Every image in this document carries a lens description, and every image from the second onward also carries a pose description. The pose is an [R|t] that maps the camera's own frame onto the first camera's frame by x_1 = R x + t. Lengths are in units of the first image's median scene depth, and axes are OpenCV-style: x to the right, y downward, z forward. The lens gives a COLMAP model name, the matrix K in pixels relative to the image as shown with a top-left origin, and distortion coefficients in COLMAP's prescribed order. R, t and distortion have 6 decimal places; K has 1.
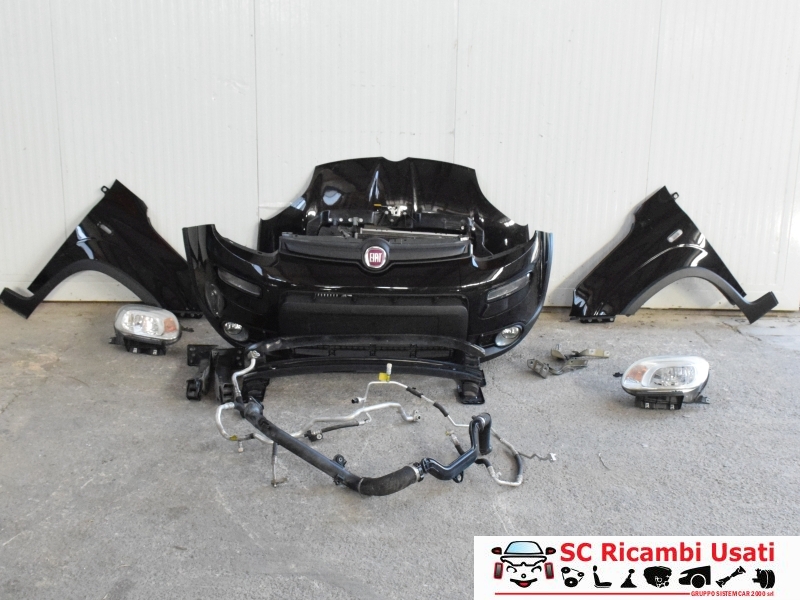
lens RADIAL K [[1001.3, 0, 401.2], [0, 1001.3, 300.0], [0, 0, 1]] dist [-0.050147, 0.000000]
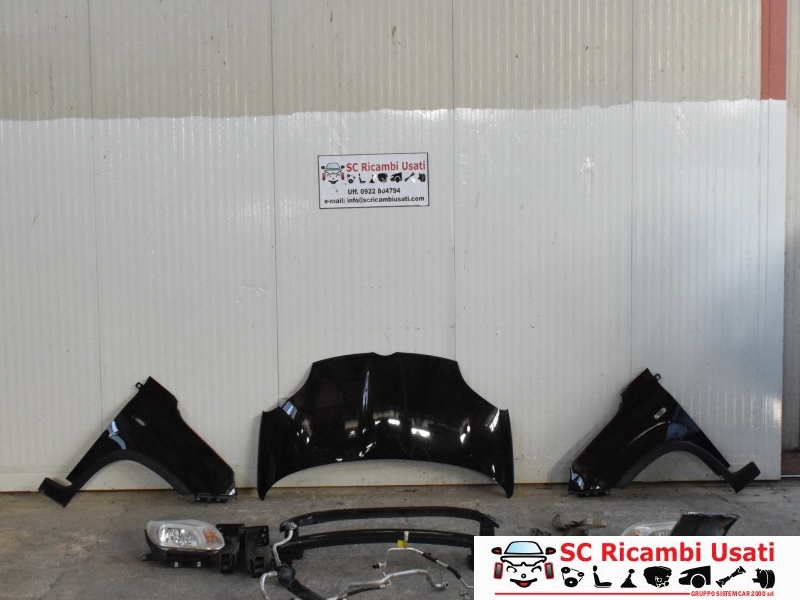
lens RADIAL K [[1001.3, 0, 405.6], [0, 1001.3, 300.8], [0, 0, 1]] dist [-0.050147, 0.000000]
pose [[0.999537, -0.028604, 0.010342, -0.012496], [0.030088, 0.979696, -0.198218, 0.024591], [-0.004463, 0.198438, 0.980103, -0.100334]]
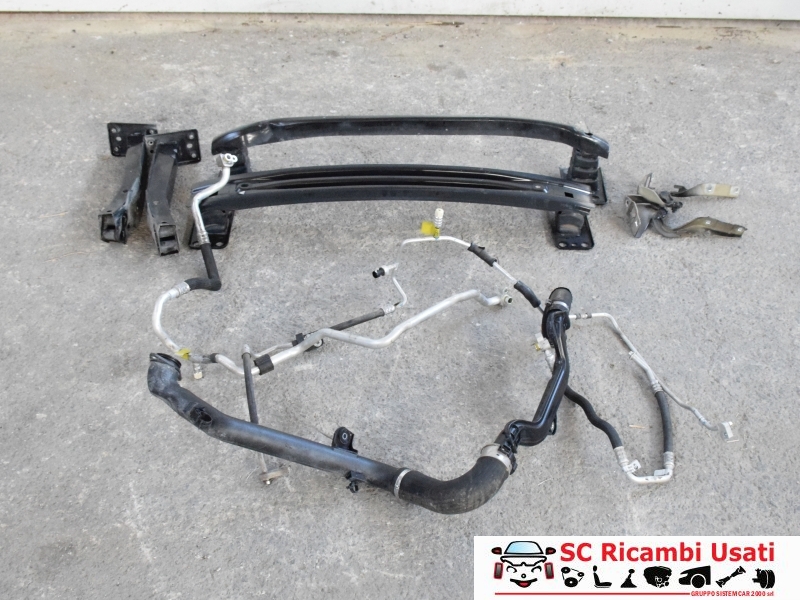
lens RADIAL K [[1001.3, 0, 395.9], [0, 1001.3, 303.3], [0, 0, 1]] dist [-0.050147, 0.000000]
pose [[0.999175, 0.017081, -0.036854, -0.010880], [-0.001239, 0.919685, 0.392654, -0.083536], [0.040601, -0.392284, 0.918948, 0.348564]]
